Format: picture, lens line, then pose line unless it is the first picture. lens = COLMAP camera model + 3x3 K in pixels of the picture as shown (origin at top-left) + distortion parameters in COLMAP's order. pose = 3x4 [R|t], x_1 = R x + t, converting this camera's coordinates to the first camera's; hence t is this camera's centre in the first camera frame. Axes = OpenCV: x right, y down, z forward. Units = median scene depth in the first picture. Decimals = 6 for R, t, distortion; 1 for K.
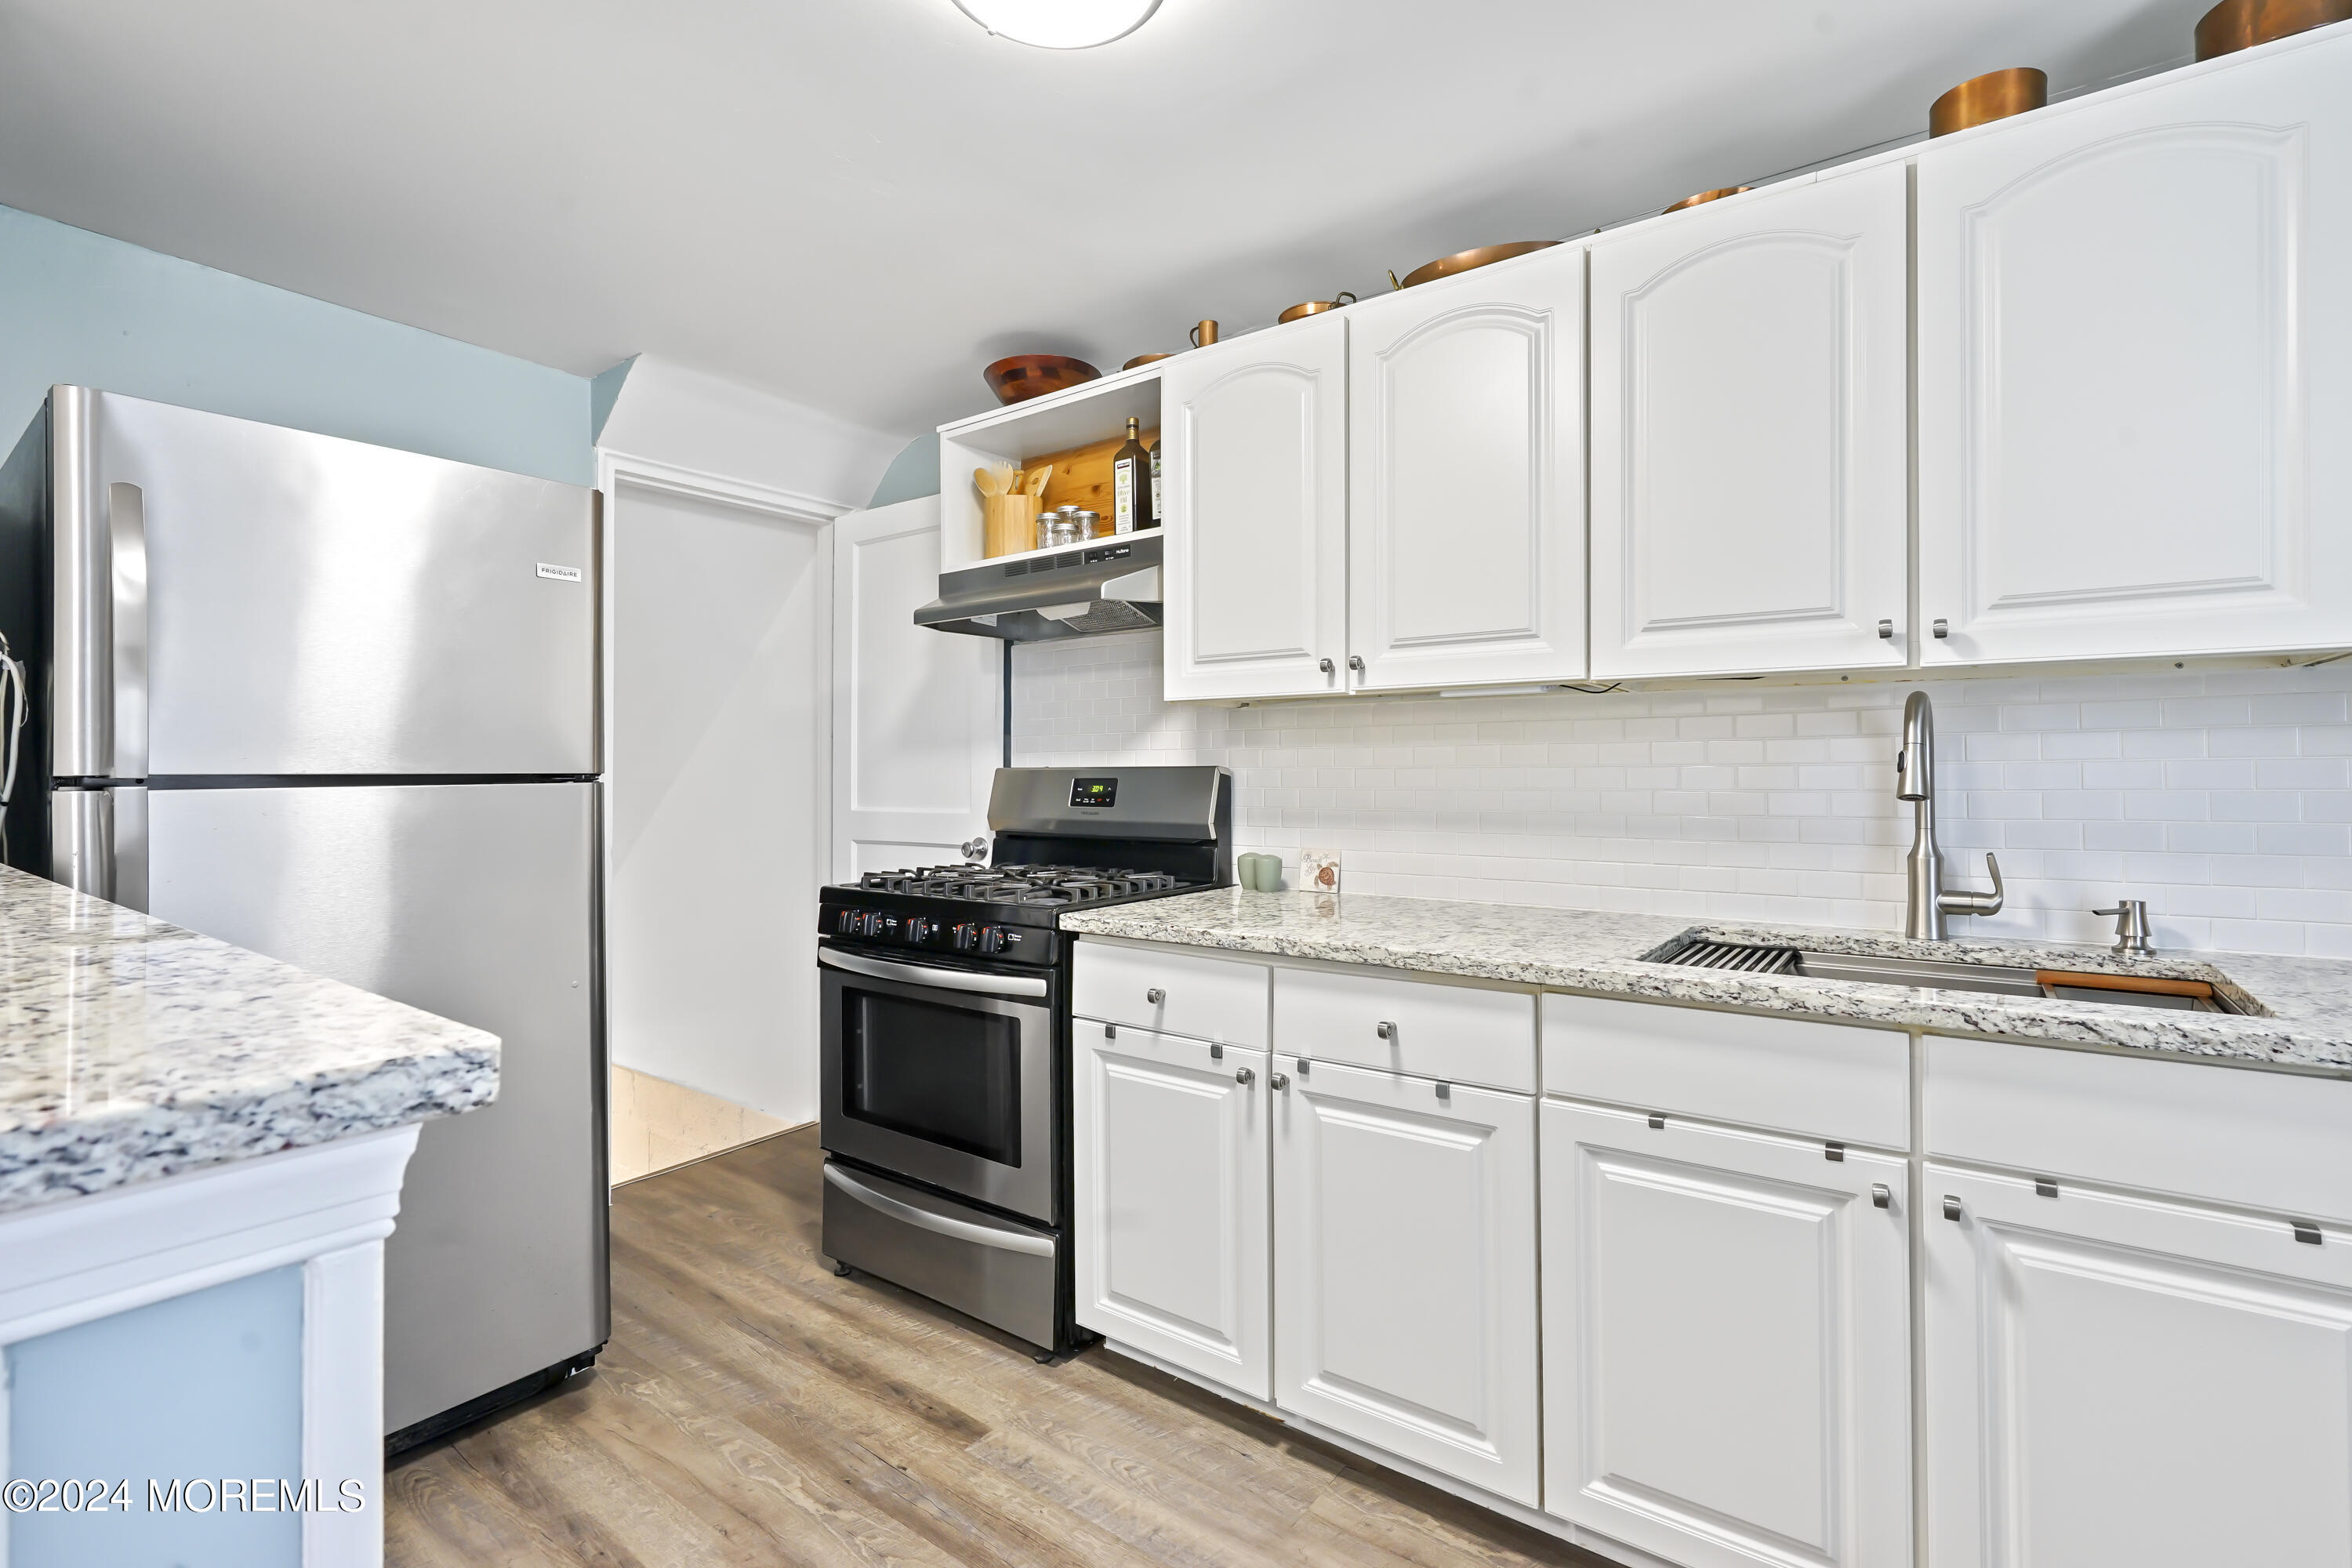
lens RADIAL K [[1075.6, 0, 1176.2], [0, 1075.6, 773.0], [0, 0, 1]] dist [-0.001049, 0.001881]
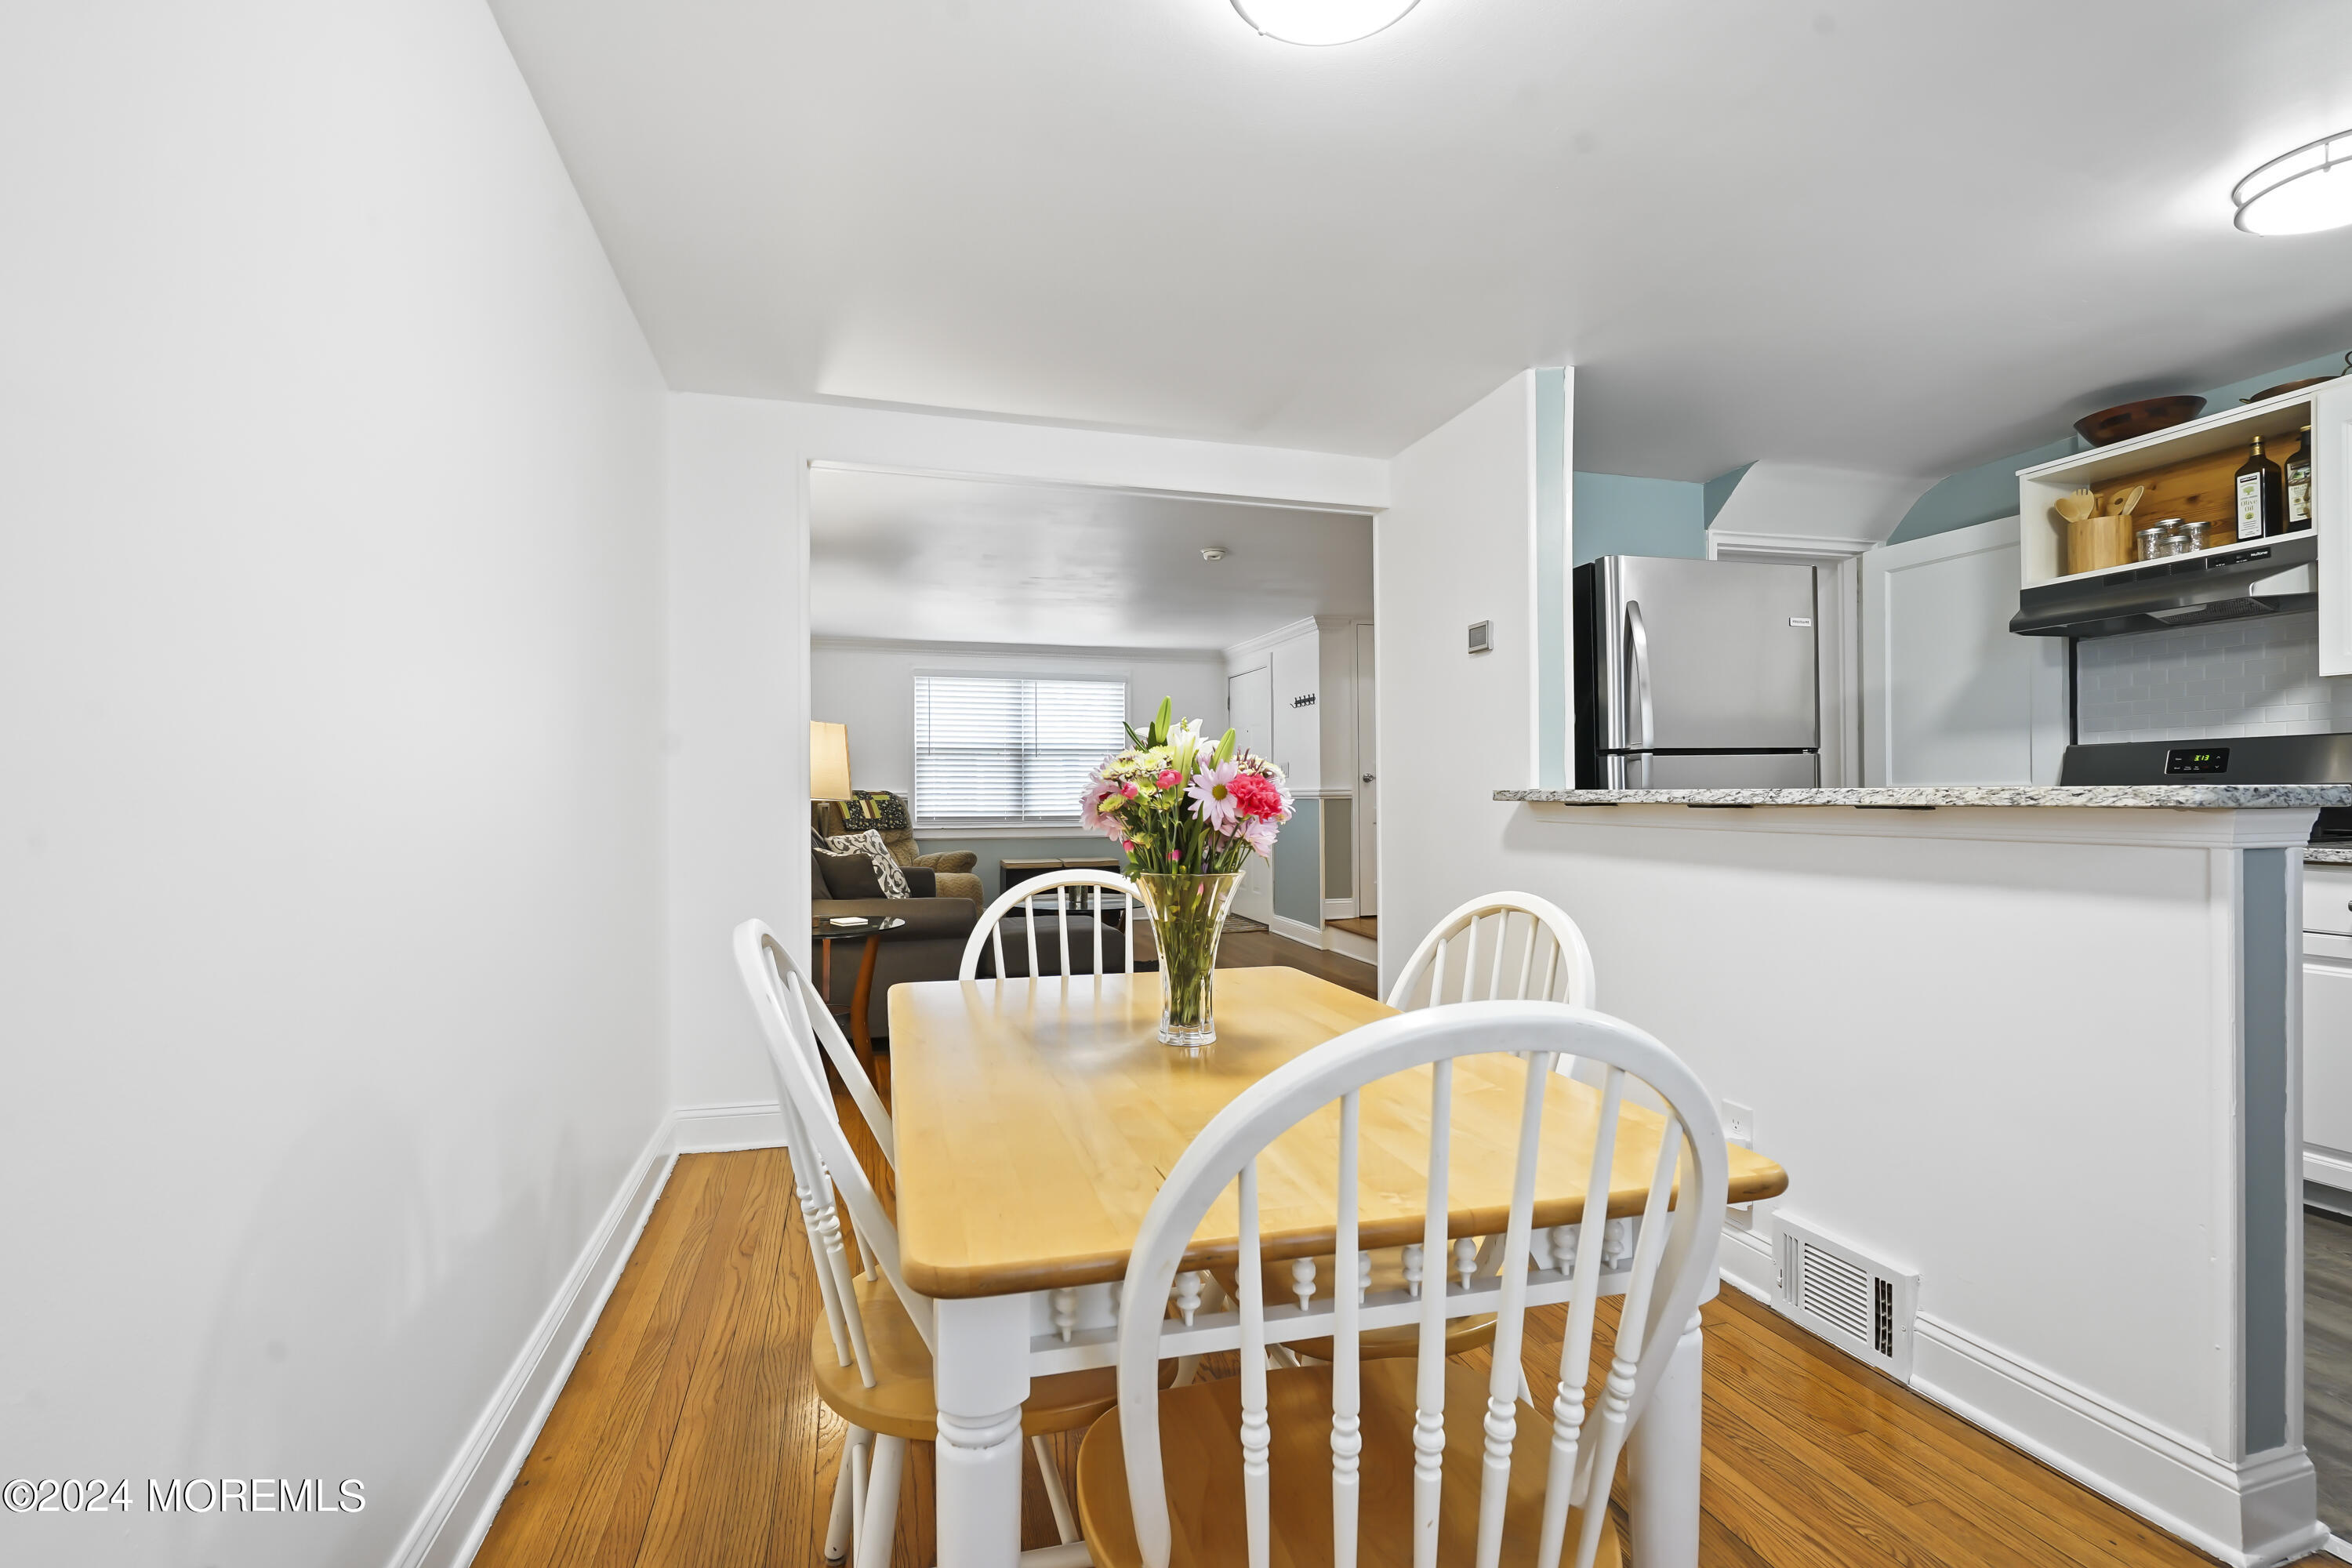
lens RADIAL K [[1075.6, 0, 1154.8], [0, 1075.6, 817.4], [0, 0, 1]] dist [-0.001049, 0.001881]
pose [[0.789570, 0.007364, -0.613617, -0.250894], [0.007408, 0.999741, 0.021530, 0.045483], [0.613616, -0.021545, 0.789310, -0.625965]]
